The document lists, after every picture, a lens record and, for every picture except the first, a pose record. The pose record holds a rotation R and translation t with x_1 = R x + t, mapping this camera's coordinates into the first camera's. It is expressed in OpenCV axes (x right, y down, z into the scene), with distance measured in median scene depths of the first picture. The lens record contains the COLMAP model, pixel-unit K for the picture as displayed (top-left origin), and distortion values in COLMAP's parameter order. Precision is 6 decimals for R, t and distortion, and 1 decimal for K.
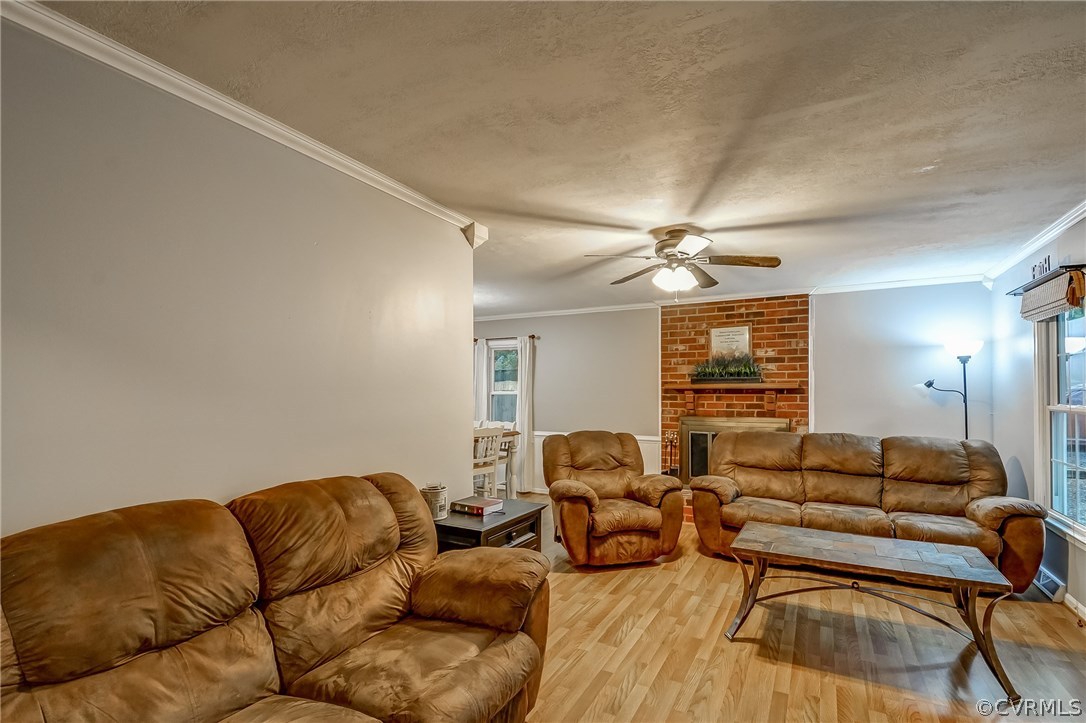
lens RADIAL K [[474.6, 0, 590.2], [0, 474.6, 387.0], [0, 0, 1]] dist [0.000577, -0.000285]
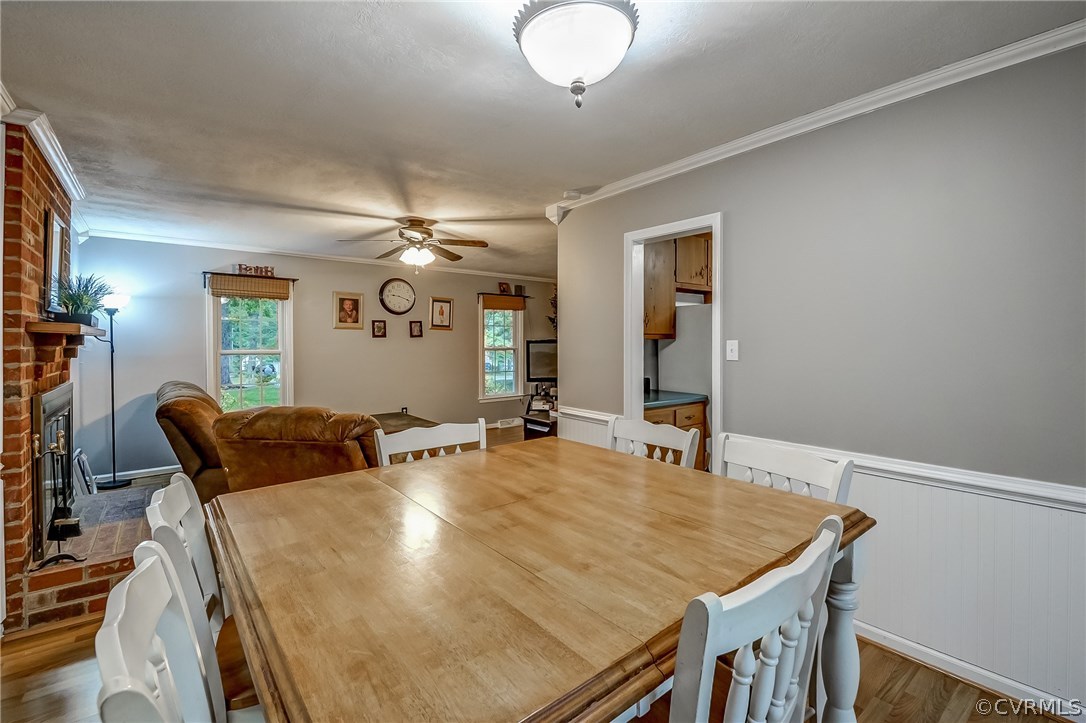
lens RADIAL K [[484.9, 0, 576.7], [0, 484.9, 350.2], [0, 0, 1]] dist [0.011778, -0.000638]
pose [[-0.920563, -0.003976, 0.390574, -0.576564], [-0.001719, 0.999980, 0.006128, 0.019247], [-0.390590, 0.004970, -0.920551, 1.571495]]
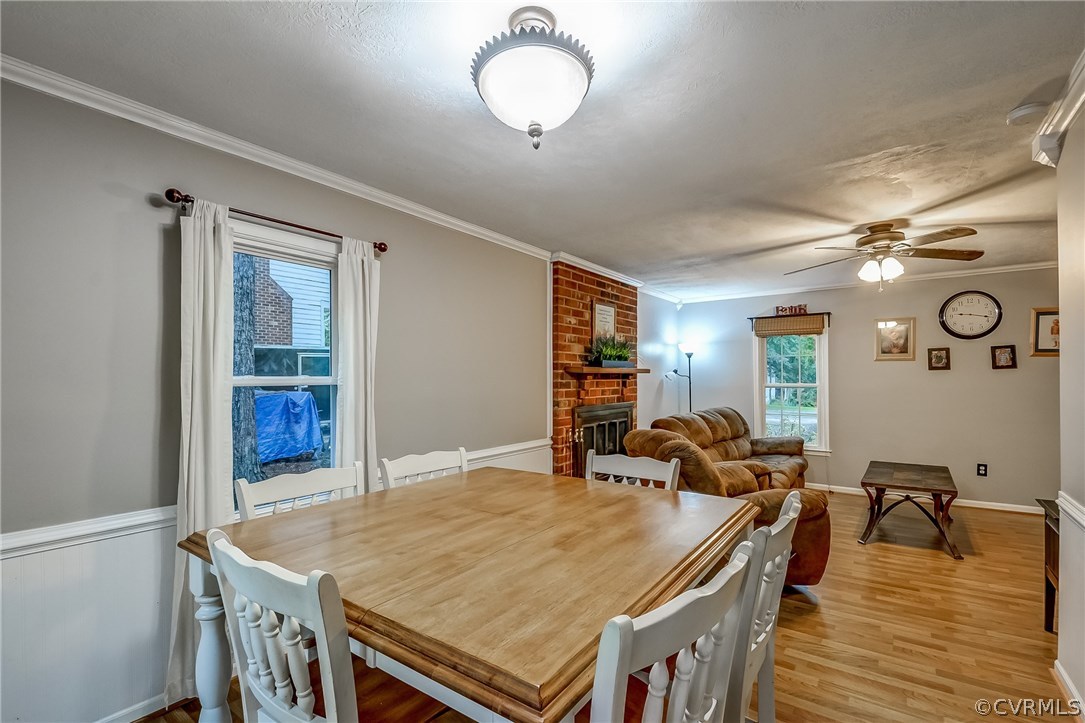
lens RADIAL K [[486.0, 0, 535.5], [0, 486.0, 375.1], [0, 0, 1]] dist [0.027064, -0.021108]
pose [[0.182687, 0.005218, 0.983157, -0.792299], [-0.005637, 0.999975, -0.004260, 0.013971], [-0.983155, -0.004764, 0.182712, 1.180234]]
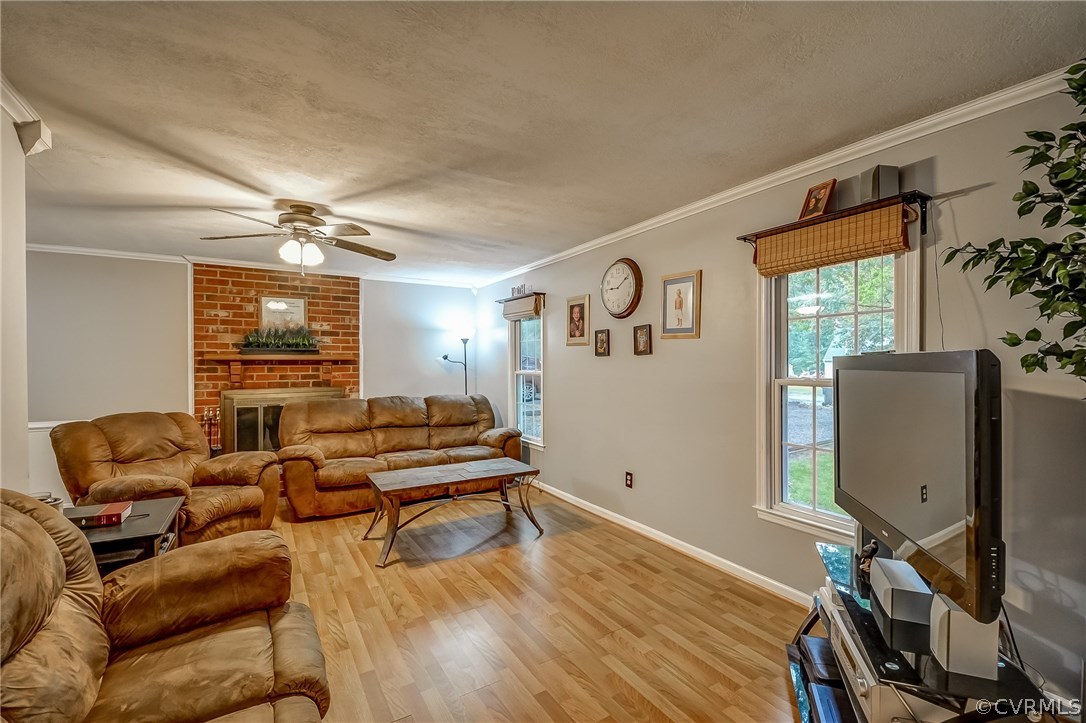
lens RADIAL K [[470.6, 0, 546.7], [0, 470.6, 366.7], [0, 0, 1]] dist [0.023722, -0.022590]
pose [[0.538650, -0.008126, 0.842490, -0.301204], [-0.007636, 0.999865, 0.014525, -0.000983], [-0.842495, -0.014257, 0.538516, 0.000365]]
